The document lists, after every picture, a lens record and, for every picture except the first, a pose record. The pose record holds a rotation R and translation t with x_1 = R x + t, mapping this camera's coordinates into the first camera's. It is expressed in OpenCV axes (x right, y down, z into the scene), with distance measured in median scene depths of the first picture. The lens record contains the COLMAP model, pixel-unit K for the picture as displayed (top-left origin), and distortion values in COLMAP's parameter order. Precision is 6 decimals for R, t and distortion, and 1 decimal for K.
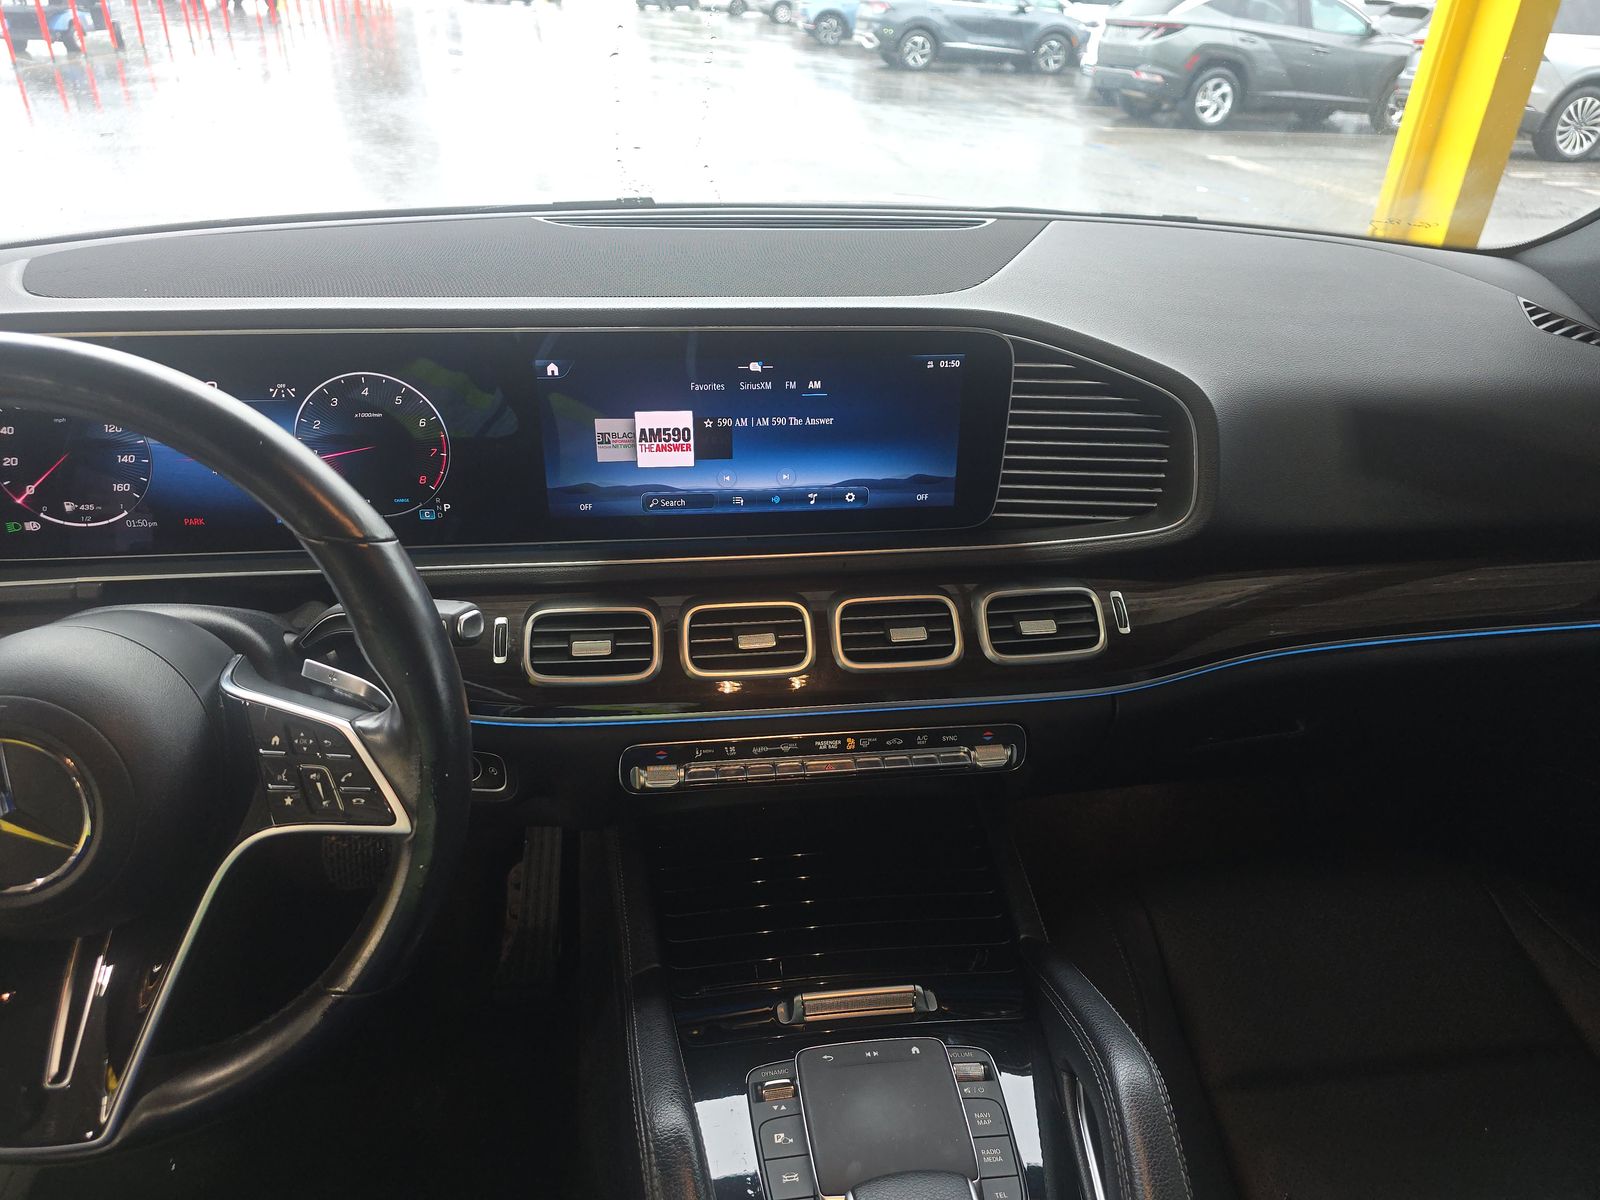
lens RADIAL K [[1076.8, 0, 800.4], [0, 1076.8, 609.6], [0, 0, 1]] dist [0.032619, -0.026745]
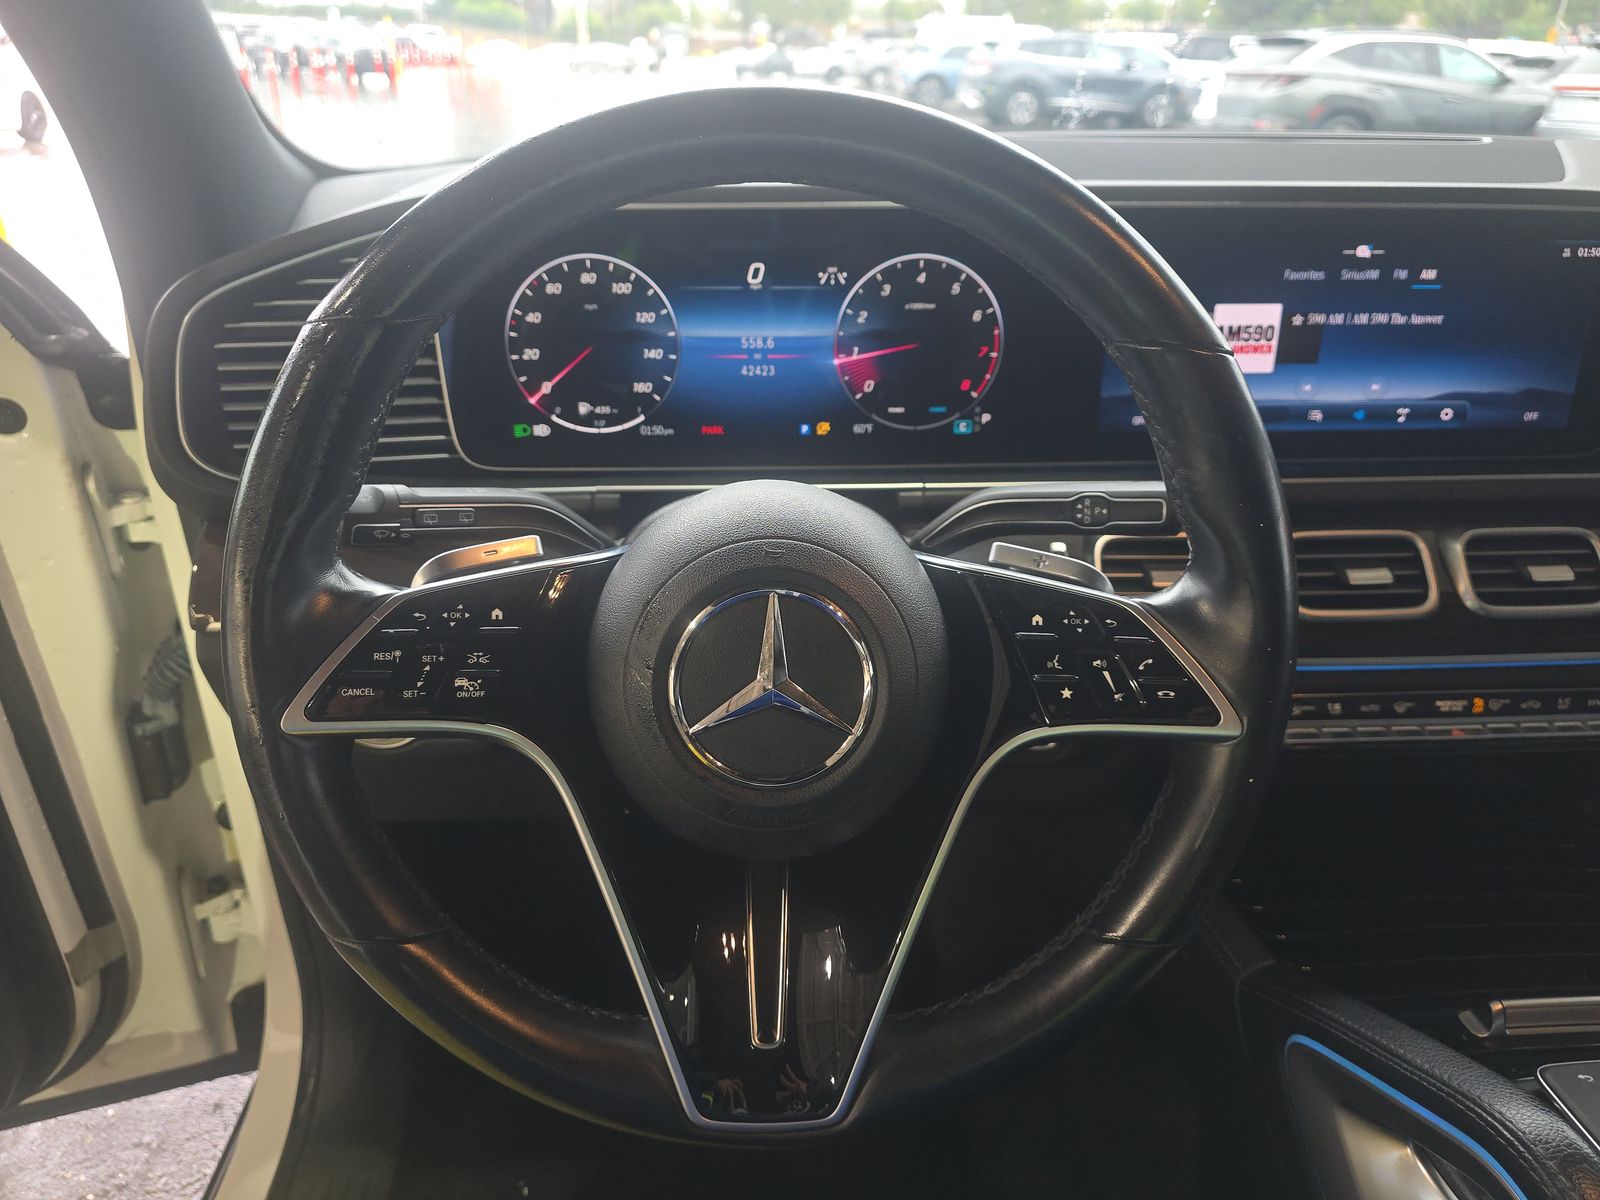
lens RADIAL K [[1084.0, 0, 800.0], [0, 1084.0, 600.0], [0, 0, 1]] dist [0.093075, -0.101527]
pose [[0.997510, 0.016035, -0.068680, -0.413535], [-0.020466, 0.997720, -0.064309, 0.110383], [0.067492, 0.065555, 0.995564, 0.127474]]
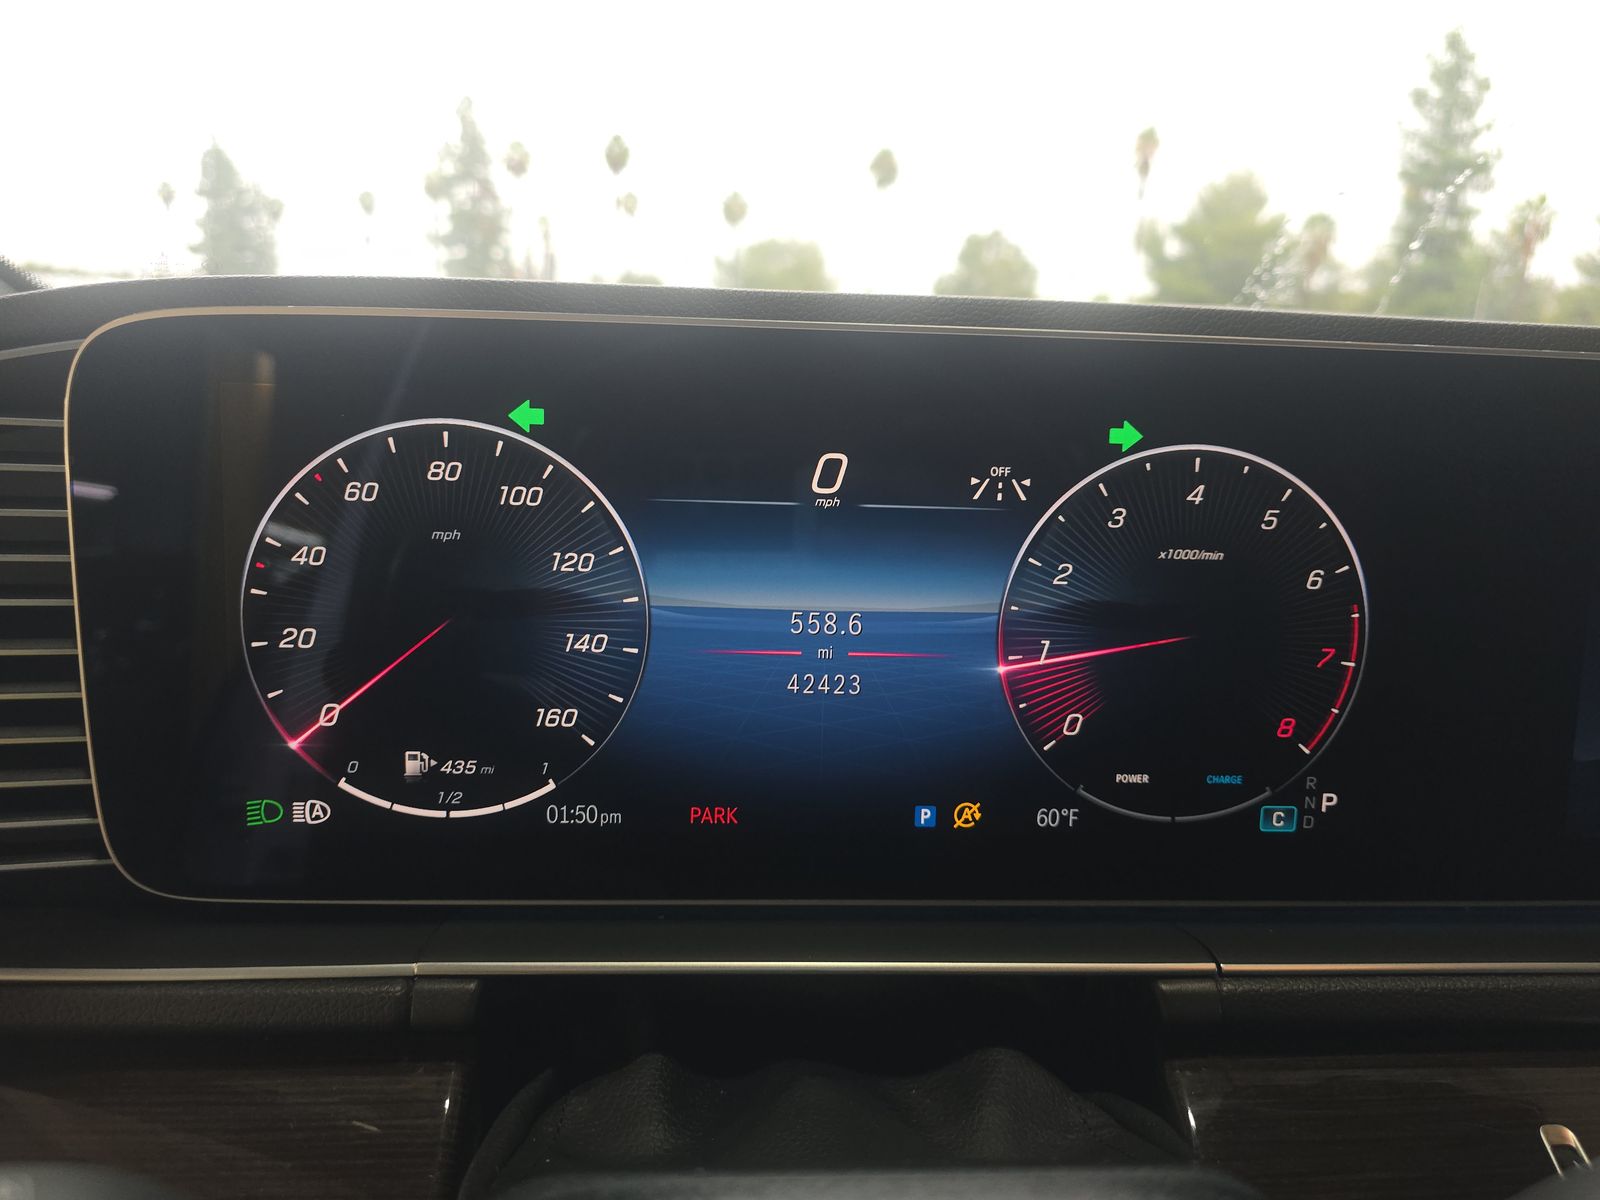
lens RADIAL K [[1076.8, 0, 800.4], [0, 1076.8, 609.6], [0, 0, 1]] dist [0.032619, -0.026745]
pose [[0.998391, 0.026787, -0.049974, -0.498355], [-0.040247, 0.955621, -0.291837, -0.039551], [0.039939, 0.293379, 0.955162, 0.601407]]
